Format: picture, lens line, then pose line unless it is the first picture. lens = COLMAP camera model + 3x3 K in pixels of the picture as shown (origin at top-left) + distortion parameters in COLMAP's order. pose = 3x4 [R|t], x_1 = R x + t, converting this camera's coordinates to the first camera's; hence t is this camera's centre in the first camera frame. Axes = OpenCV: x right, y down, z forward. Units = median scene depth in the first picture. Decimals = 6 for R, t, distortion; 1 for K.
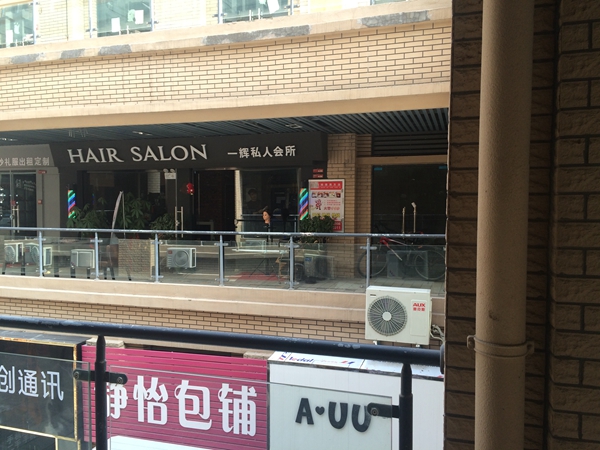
lens RADIAL K [[515.4, 0, 300.0], [0, 515.4, 225.0], [0, 0, 1]] dist [0.095547, -0.123979]
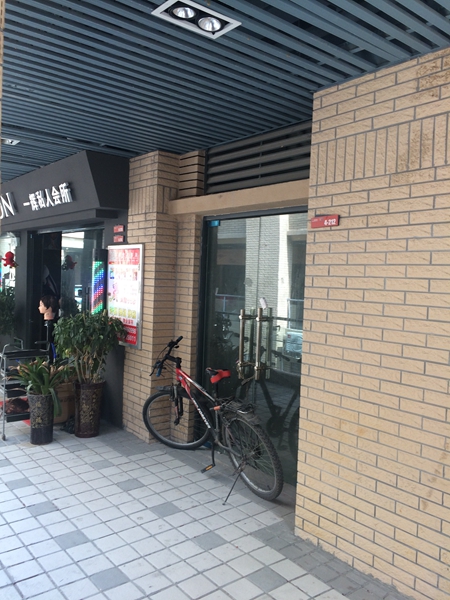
lens RADIAL K [[515.4, 0, 227.2], [0, 515.4, 298.0], [0, 0, 1]] dist [0.095547, -0.123979]
pose [[0.840006, 0.053045, -0.539978, 0.471911], [-0.060638, 0.998153, 0.003723, -0.046889], [0.539178, 0.029616, 0.841671, 0.674507]]
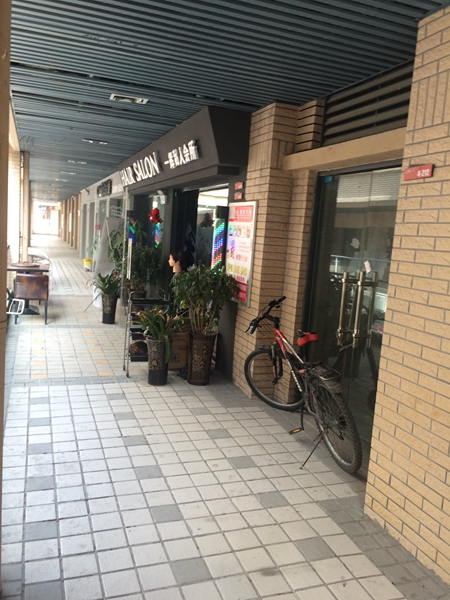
lens RADIAL K [[515.4, 0, 227.2], [0, 515.4, 298.0], [0, 0, 1]] dist [0.095547, -0.123979]
pose [[0.616726, 0.146920, -0.773346, 0.513476], [-0.110517, 0.988858, 0.099728, -0.046650], [0.779381, 0.023963, 0.626091, 0.725664]]
